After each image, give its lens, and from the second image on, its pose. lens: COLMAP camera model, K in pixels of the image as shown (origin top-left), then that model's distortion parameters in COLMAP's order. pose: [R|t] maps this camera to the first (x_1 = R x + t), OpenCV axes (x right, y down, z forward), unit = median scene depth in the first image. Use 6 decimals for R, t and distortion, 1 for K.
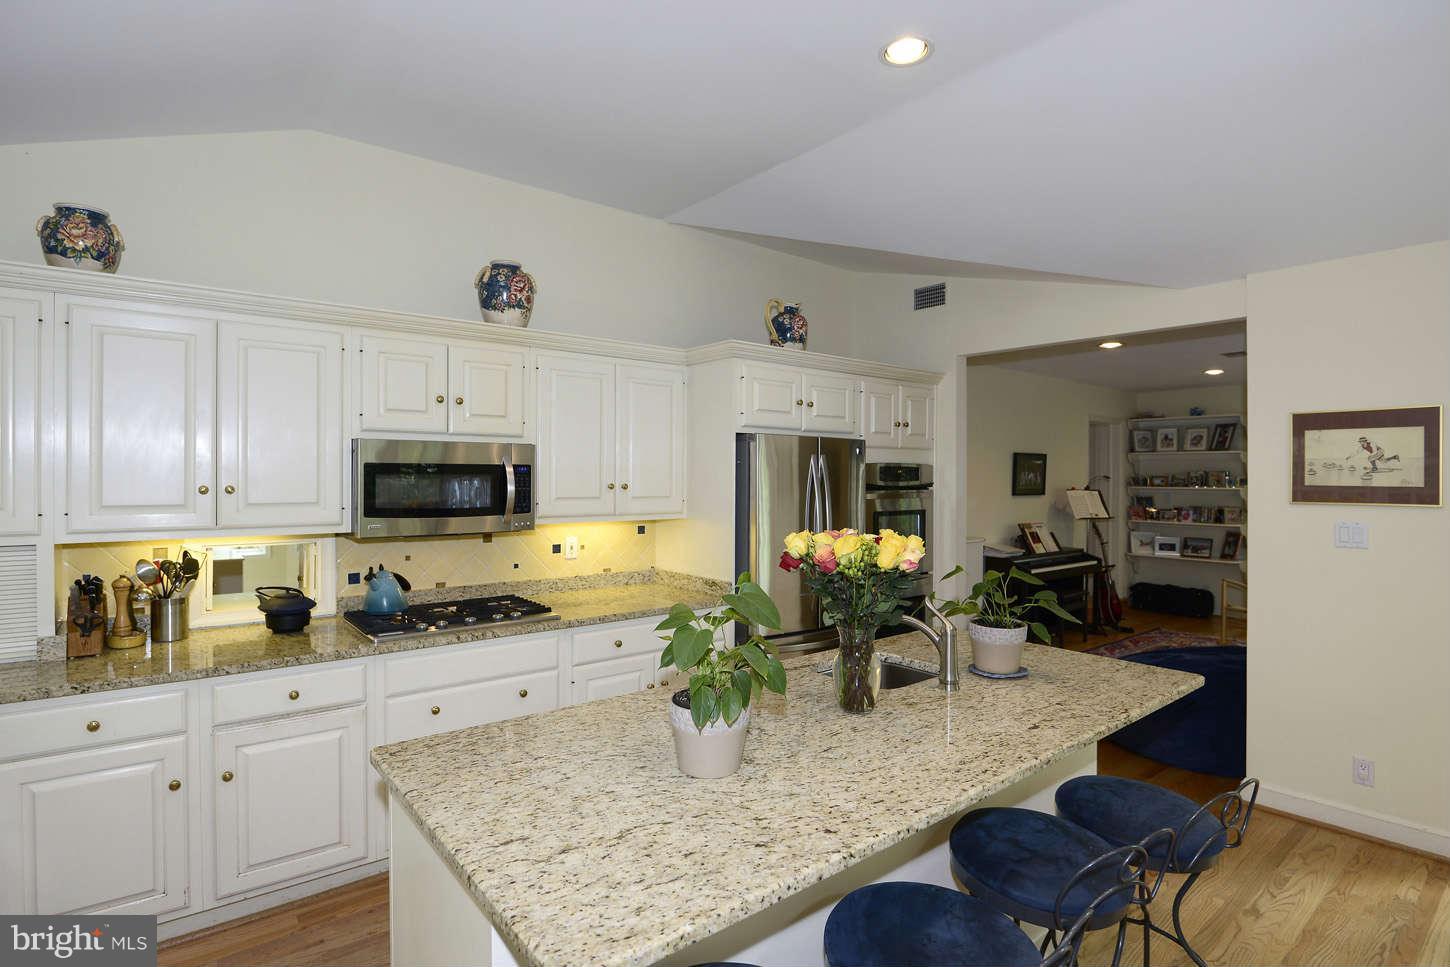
lens RADIAL K [[693.9, 0, 695.7], [0, 693.9, 487.4], [0, 0, 1]] dist [-0.027333, -0.000293]
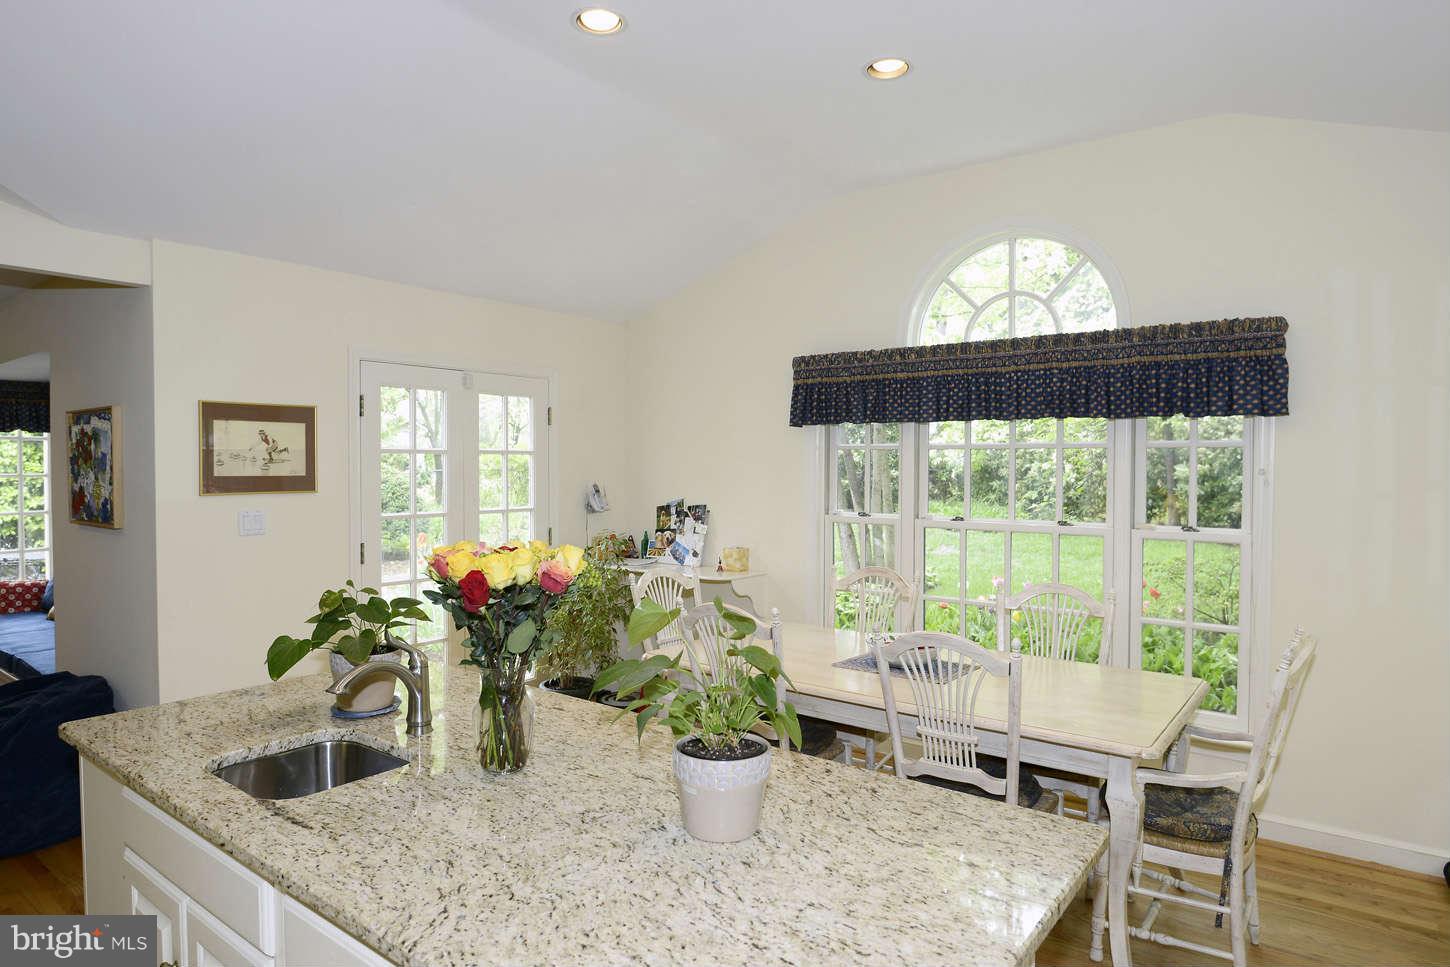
lens RADIAL K [[850.9, 0, 725.0], [0, 850.9, 483.5], [0, 0, 1]] dist [-0.002452, -0.001249]
pose [[-0.243221, -0.025719, 0.969630, -0.500035], [0.015408, 0.999420, 0.030374, -0.020196], [-0.969849, 0.022328, -0.242683, 0.643304]]
